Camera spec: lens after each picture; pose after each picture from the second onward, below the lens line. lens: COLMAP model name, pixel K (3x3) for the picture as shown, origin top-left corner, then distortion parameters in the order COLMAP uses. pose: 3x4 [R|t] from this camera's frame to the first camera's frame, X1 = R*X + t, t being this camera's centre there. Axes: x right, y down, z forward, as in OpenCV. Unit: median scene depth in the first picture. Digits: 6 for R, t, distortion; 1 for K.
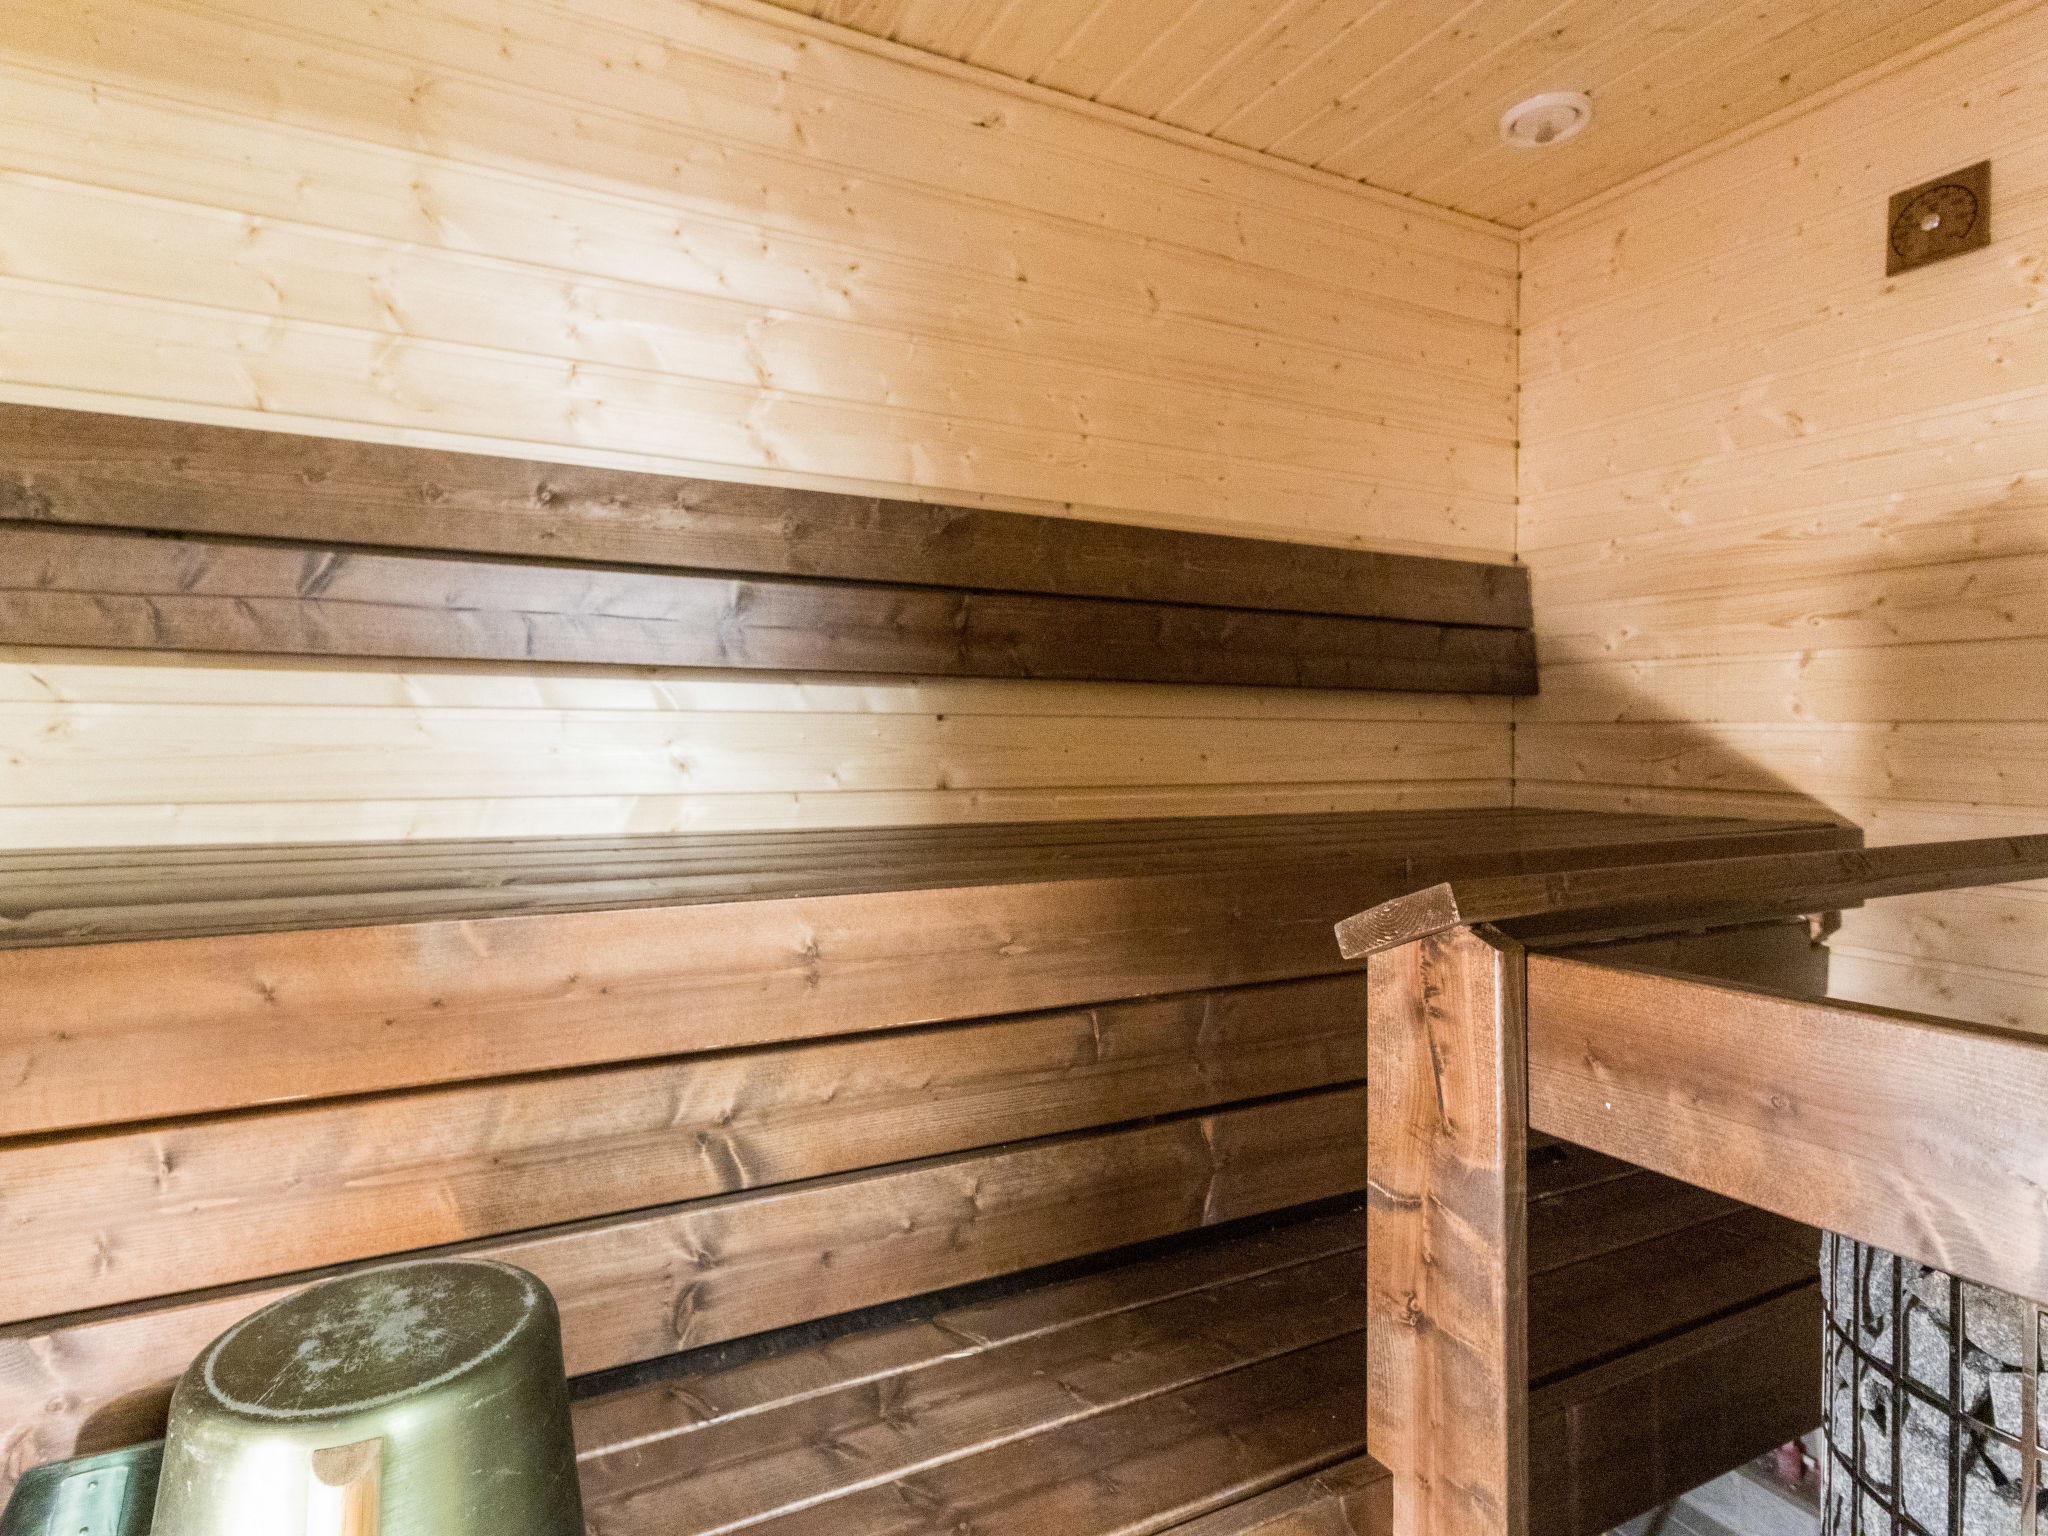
lens RADIAL K [[1097.8, 0, 1024.0], [0, 1097.8, 768.0], [0, 0, 1]] dist [0.000537, 0.000227]
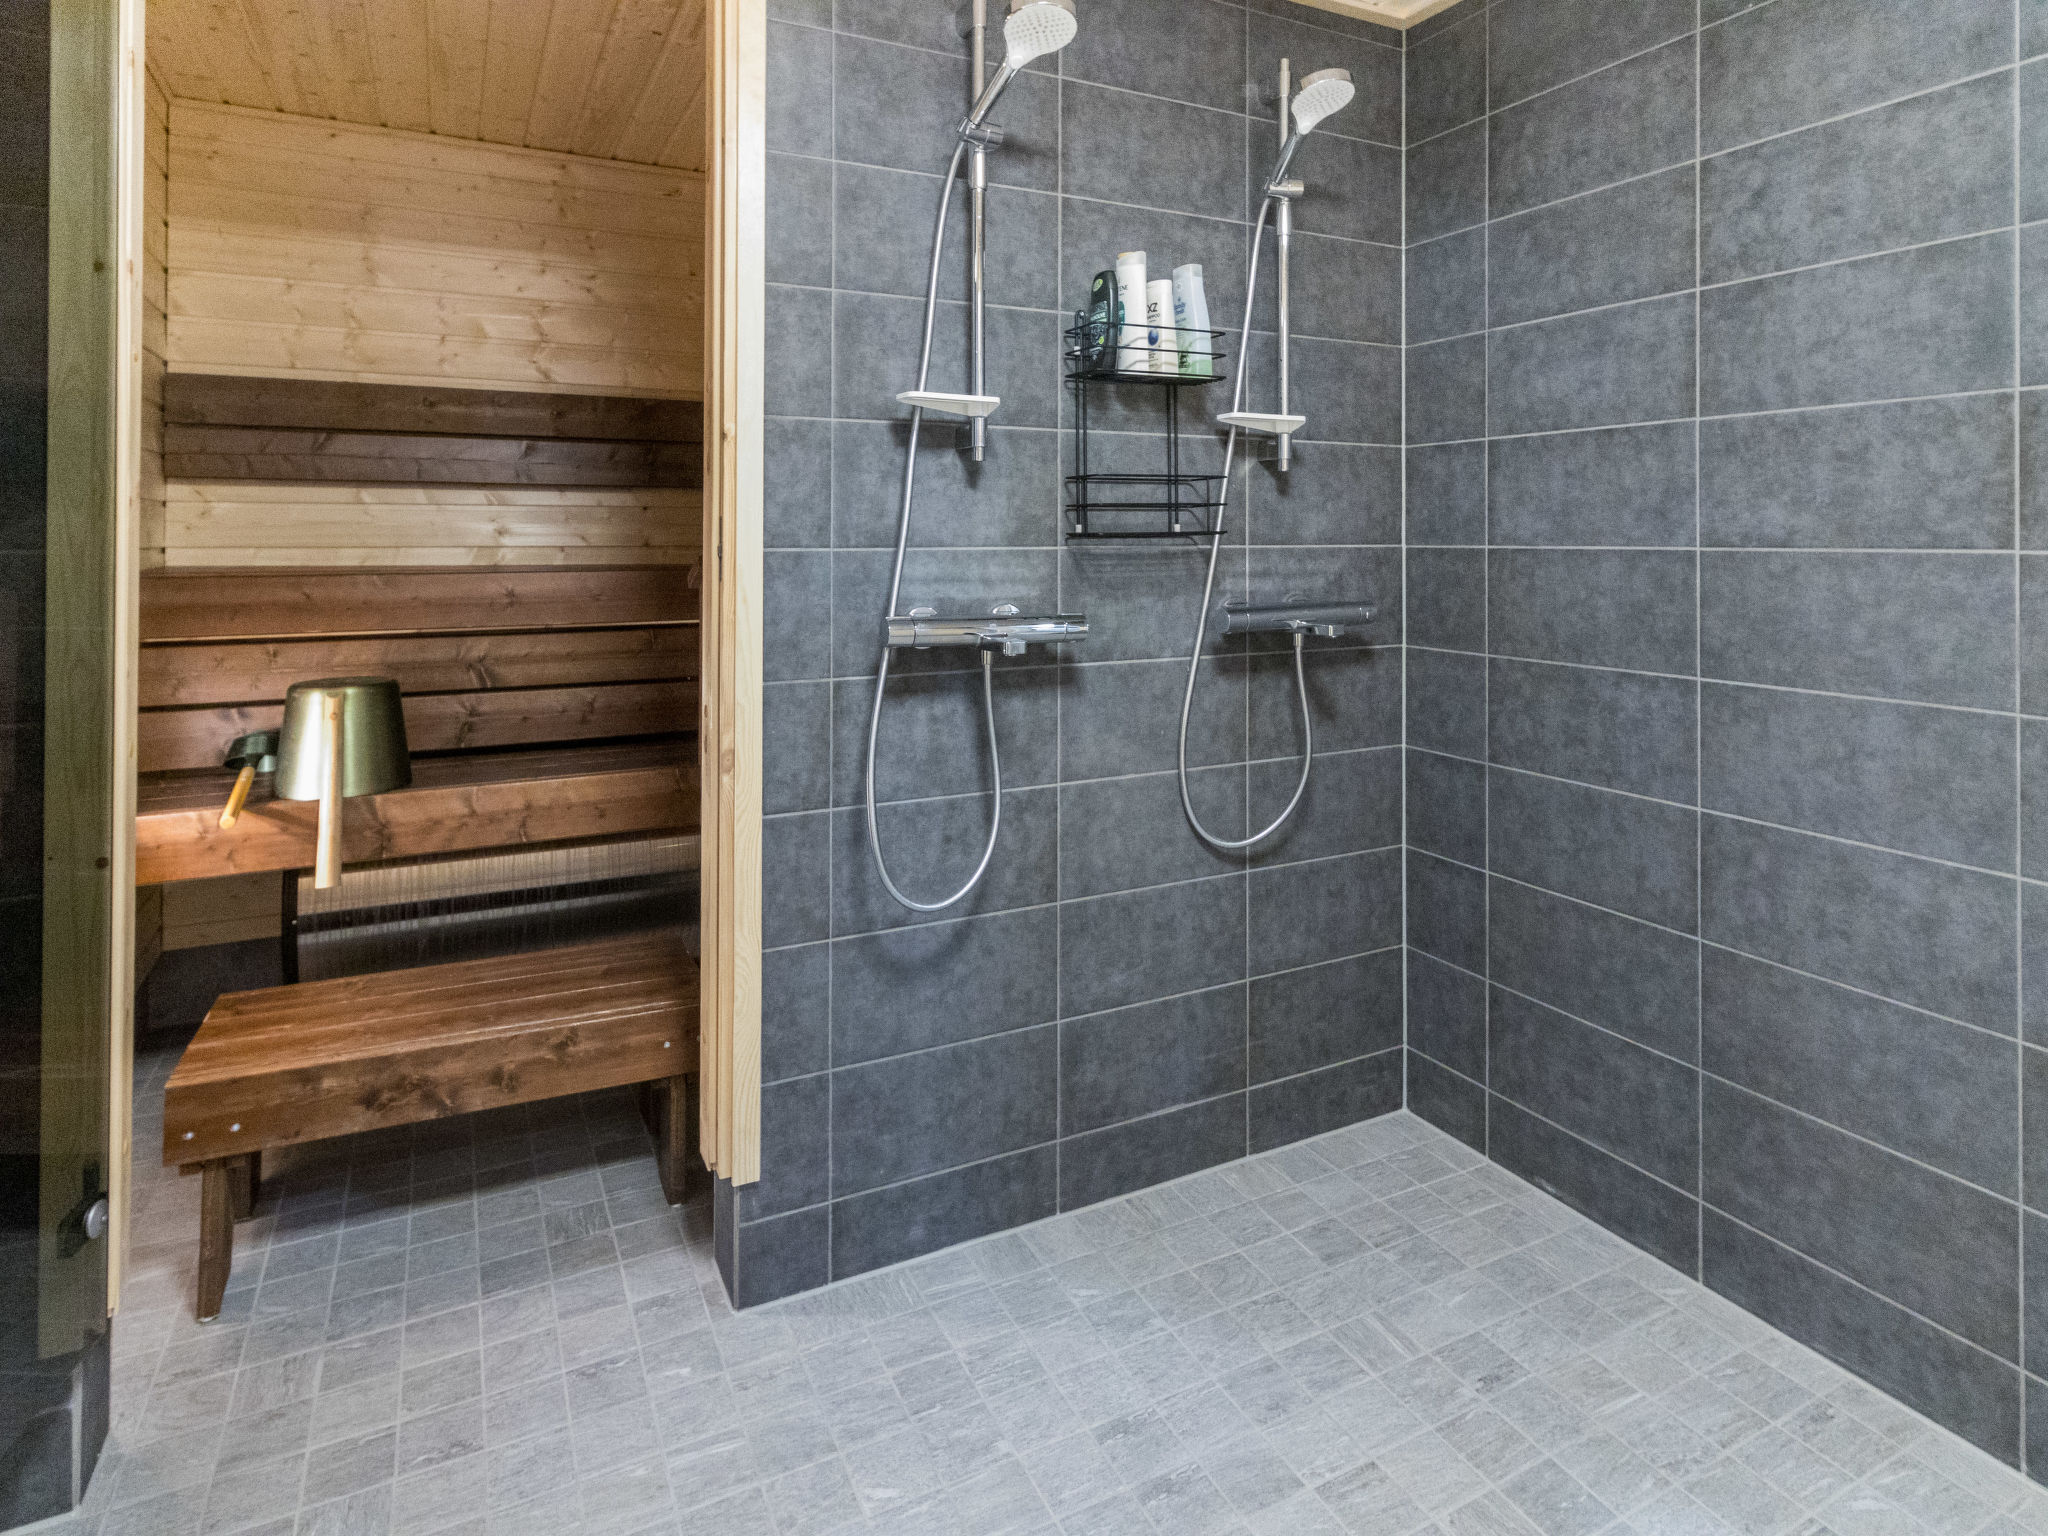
lens RADIAL K [[1113.4, 0, 1019.1], [0, 1113.4, 562.9], [0, 0, 1]] dist [0.000547, 0.000662]
pose [[0.999966, -0.006708, 0.004828, 0.733670], [0.006748, 0.999942, -0.008395, 0.089814], [-0.004772, 0.008428, 0.999953, -1.215134]]
